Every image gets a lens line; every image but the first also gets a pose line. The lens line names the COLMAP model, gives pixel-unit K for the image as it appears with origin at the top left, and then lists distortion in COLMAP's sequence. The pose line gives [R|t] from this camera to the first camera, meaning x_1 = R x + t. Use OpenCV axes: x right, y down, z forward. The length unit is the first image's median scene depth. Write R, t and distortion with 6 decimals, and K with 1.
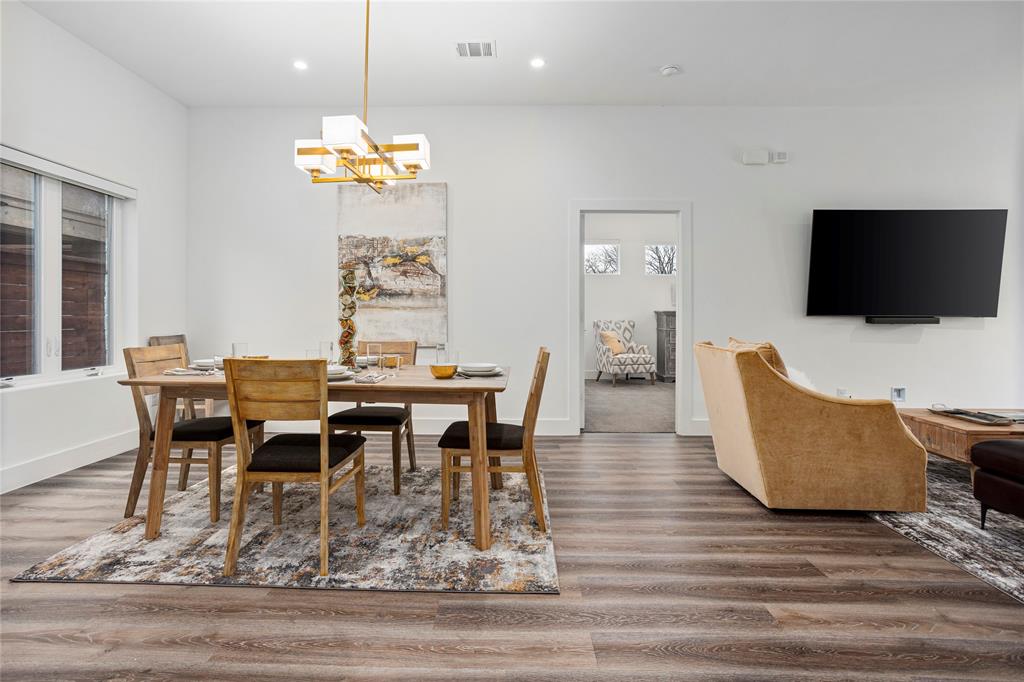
lens RADIAL K [[495.7, 0, 505.1], [0, 495.7, 312.8], [0, 0, 1]] dist [-0.041095, 0.026725]
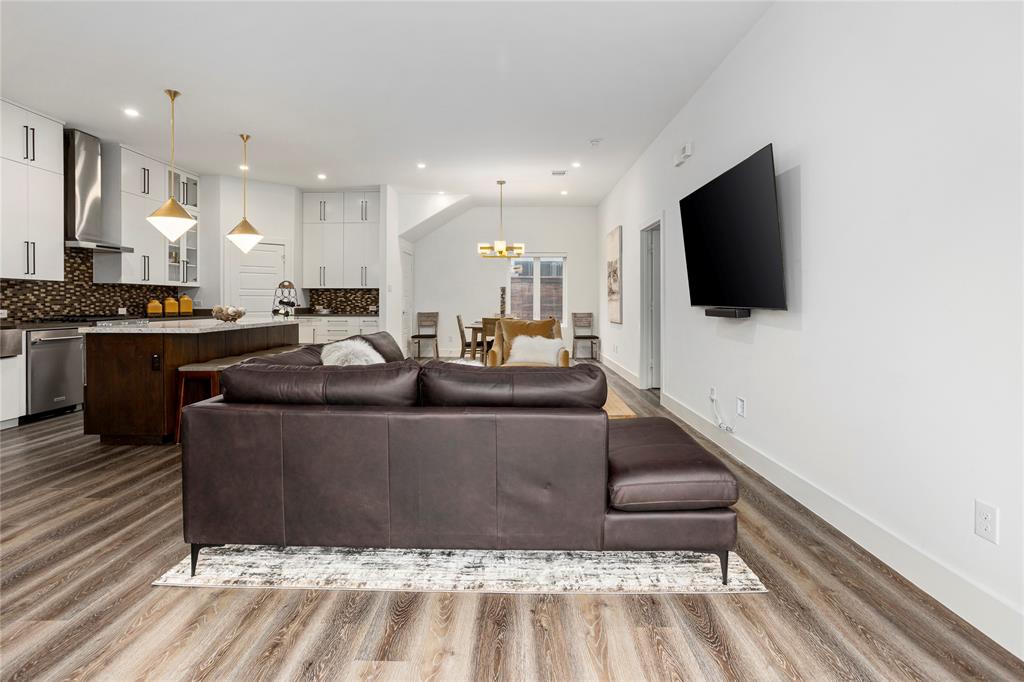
lens RADIAL K [[510.5, 0, 509.9], [0, 510.5, 305.8], [0, 0, 1]] dist [-0.046698, 0.030660]
pose [[0.003837, 0.006071, -0.999974, 2.569236], [0.003831, 0.999974, 0.006085, -0.004248], [0.999985, -0.003854, 0.003814, 0.992674]]
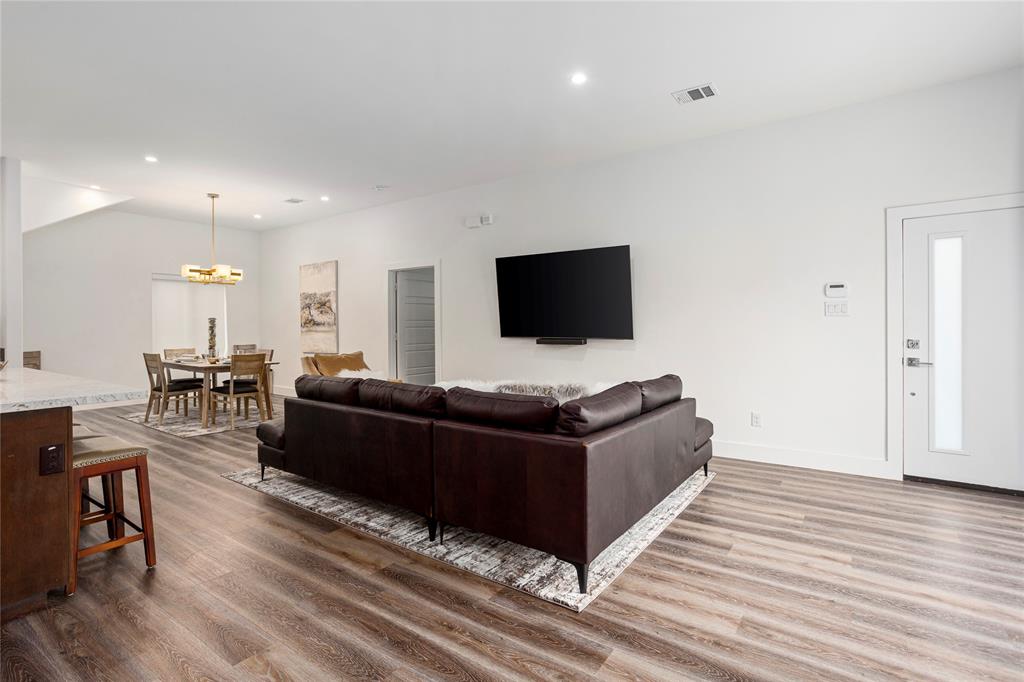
lens RADIAL K [[500.7, 0, 500.9], [0, 500.7, 328.0], [0, 0, 1]] dist [-0.051339, 0.032021]
pose [[0.819581, -0.004660, -0.572944, 2.194089], [0.010611, 0.999919, 0.007046, -0.045430], [0.572864, -0.011854, 0.819564, -0.186716]]
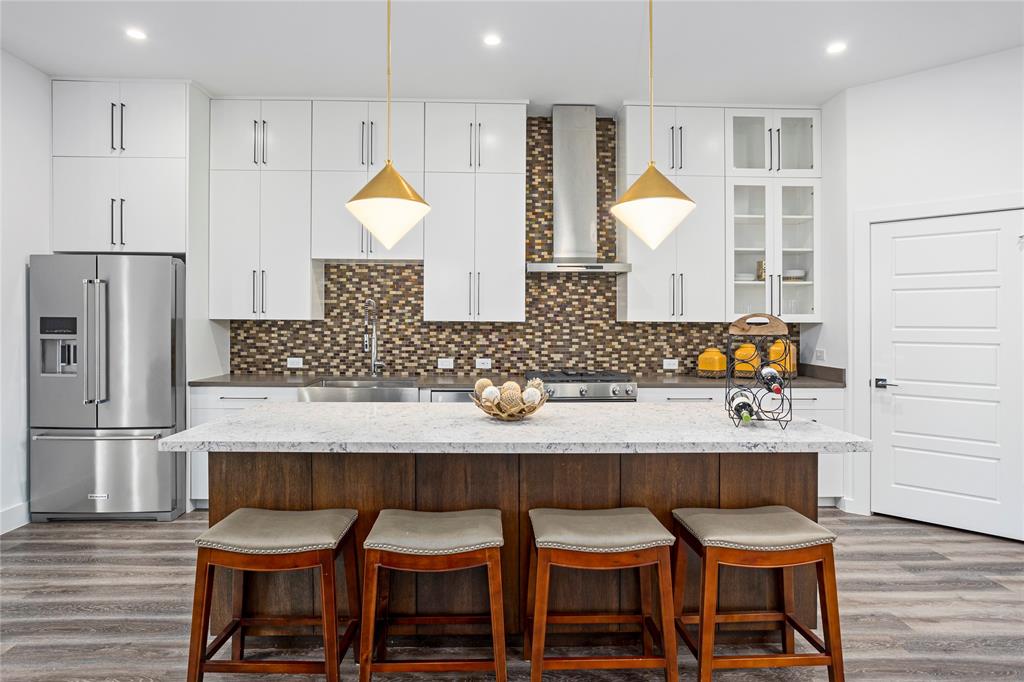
lens RADIAL K [[575.5, 0, 497.3], [0, 575.5, 322.9], [0, 0, 1]] dist [-0.035260, 0.001879]
pose [[-0.999217, -0.008078, -0.038741, 0.832621], [-0.007894, 0.999957, -0.004911, -0.080179], [0.038779, -0.004601, -0.999237, 0.863664]]
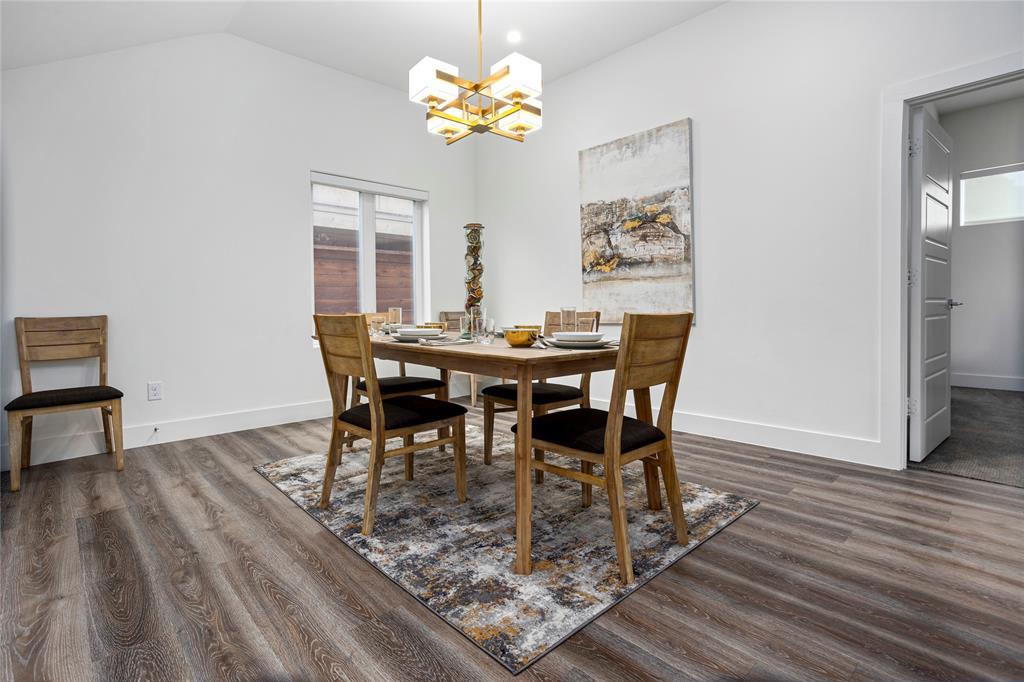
lens RADIAL K [[493.6, 0, 508.3], [0, 493.6, 319.0], [0, 0, 1]] dist [-0.051745, 0.029835]
pose [[0.701477, 0.004672, -0.712677, 0.376443], [0.015844, 0.999629, 0.022149, 0.060526], [0.712516, -0.026828, 0.701143, 0.376254]]
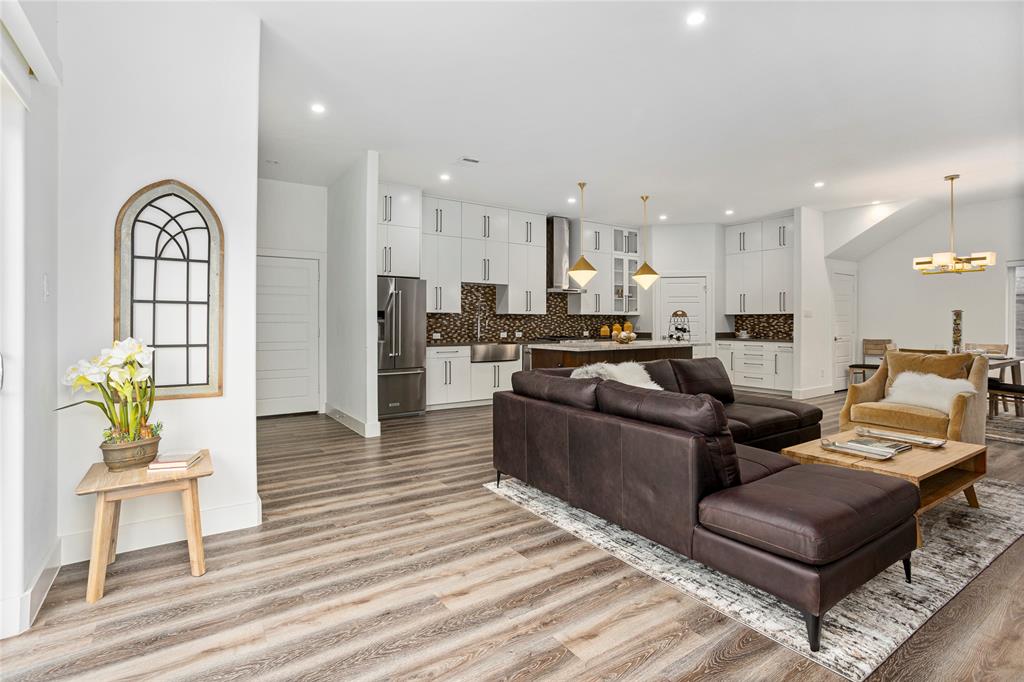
lens RADIAL K [[496.5, 0, 504.0], [0, 496.5, 322.3], [0, 0, 1]] dist [-0.056295, 0.035466]
pose [[-0.821929, -0.002428, -0.569585, 2.554359], [0.000834, 0.999985, -0.005466, -0.028996], [0.569590, -0.004967, -0.821914, 1.587286]]
